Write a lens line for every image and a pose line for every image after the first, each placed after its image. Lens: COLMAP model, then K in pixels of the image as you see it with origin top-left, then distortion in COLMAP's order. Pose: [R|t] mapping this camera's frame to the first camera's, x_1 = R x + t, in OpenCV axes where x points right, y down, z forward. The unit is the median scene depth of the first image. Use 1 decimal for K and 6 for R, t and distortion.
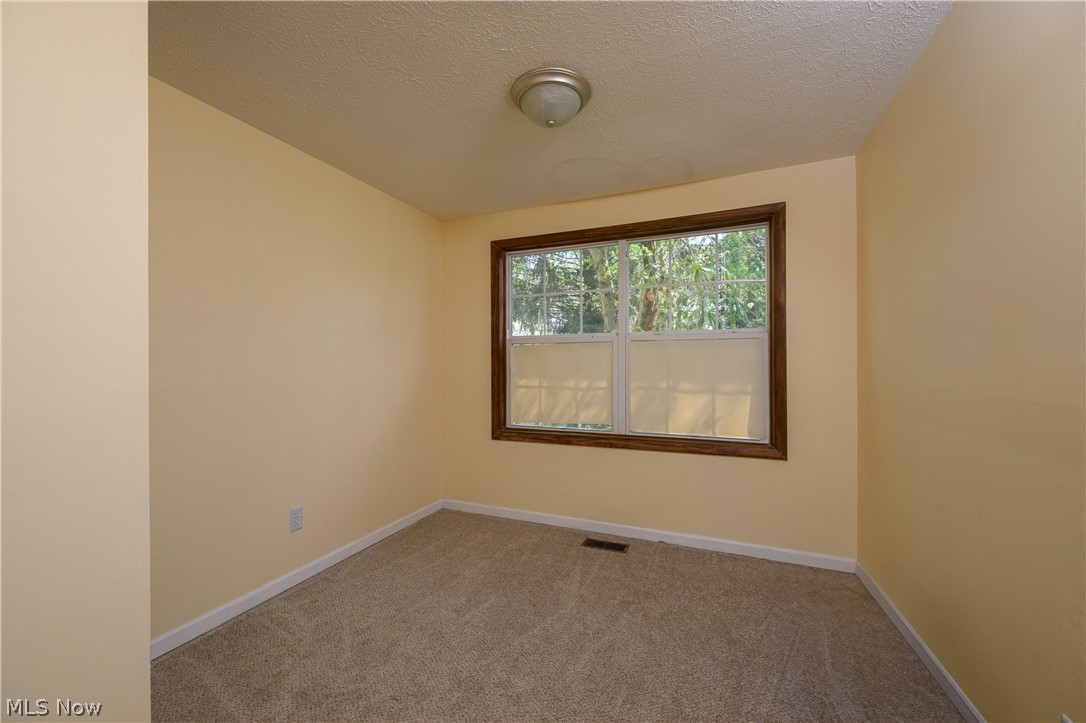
lens RADIAL K [[429.5, 0, 542.0], [0, 429.5, 362.8], [0, 0, 1]] dist [0.000596, 0.000021]
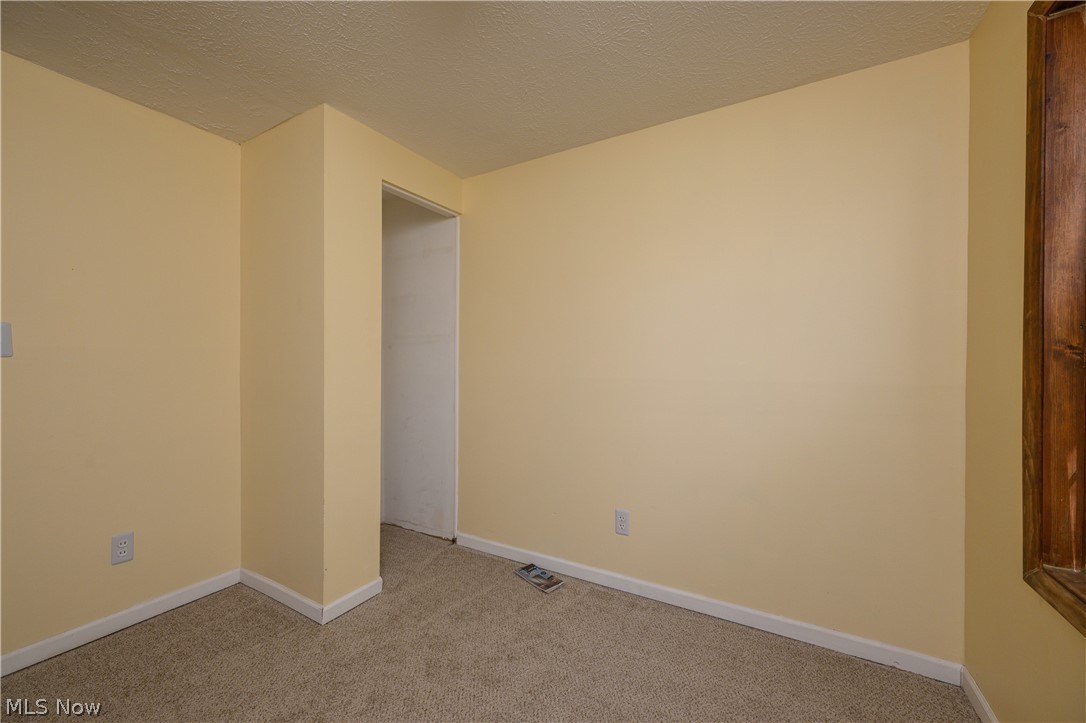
lens RADIAL K [[429.5, 0, 541.9], [0, 429.5, 360.4], [0, 0, 1]] dist [0.000596, 0.000021]
pose [[-0.130558, 0.002251, -0.991438, 0.383440], [-0.001059, 0.999997, 0.002410, -0.001856], [0.991440, 0.001365, -0.130555, 0.894897]]
